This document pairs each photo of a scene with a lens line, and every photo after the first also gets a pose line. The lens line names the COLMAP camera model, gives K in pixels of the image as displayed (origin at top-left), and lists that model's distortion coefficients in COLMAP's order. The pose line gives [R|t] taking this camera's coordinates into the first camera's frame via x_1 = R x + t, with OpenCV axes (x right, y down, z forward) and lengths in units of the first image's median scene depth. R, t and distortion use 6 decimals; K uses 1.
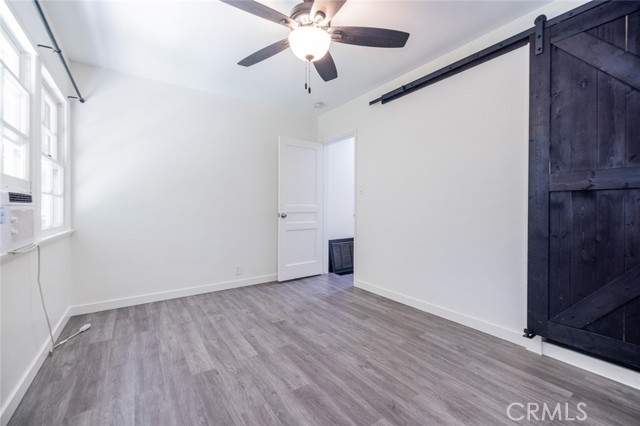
lens RADIAL K [[274.0, 0, 319.2], [0, 274.0, 208.1], [0, 0, 1]] dist [0.002572, 0.000611]
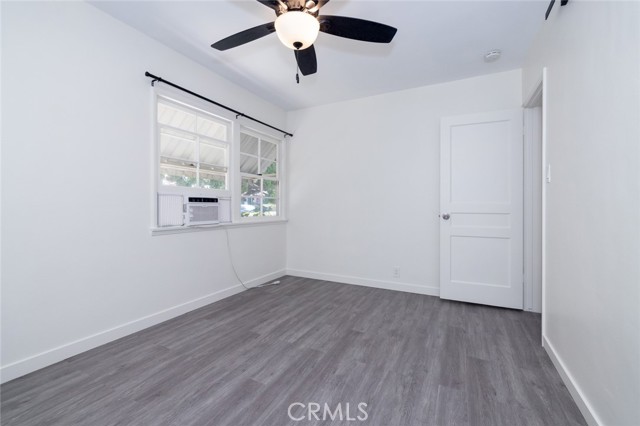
lens RADIAL K [[274.0, 0, 319.2], [0, 274.0, 208.1], [0, 0, 1]] dist [0.002572, 0.000611]
pose [[0.468736, 0.011550, -0.883263, 0.712190], [-0.009361, 0.999923, 0.008108, -0.001254], [0.883289, 0.004468, 0.468808, 0.551212]]
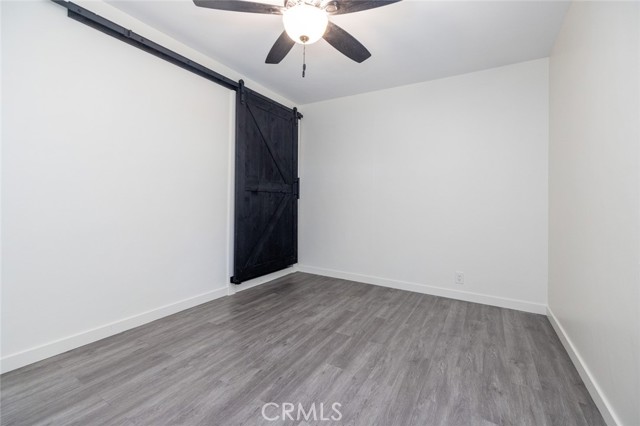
lens RADIAL K [[281.9, 0, 316.8], [0, 281.9, 202.1], [0, 0, 1]] dist [0.001118, 0.000180]
pose [[-0.415847, -0.007902, 0.909400, -0.799334], [-0.013326, 0.999908, 0.002594, -0.000590], [-0.909337, -0.011040, -0.415914, 1.174759]]
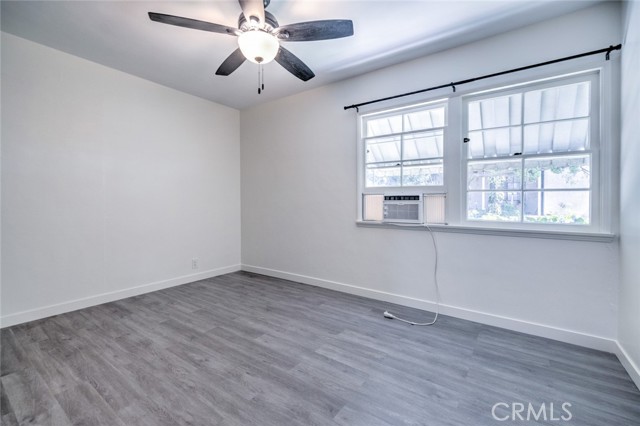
lens RADIAL K [[274.0, 0, 319.2], [0, 274.0, 208.1], [0, 0, 1]] dist [0.002572, 0.000611]
pose [[-0.939374, 0.007032, -0.342821, 0.090249], [-0.001289, 0.999710, 0.024039, -0.007096], [0.342891, 0.023023, -0.939093, 1.793128]]
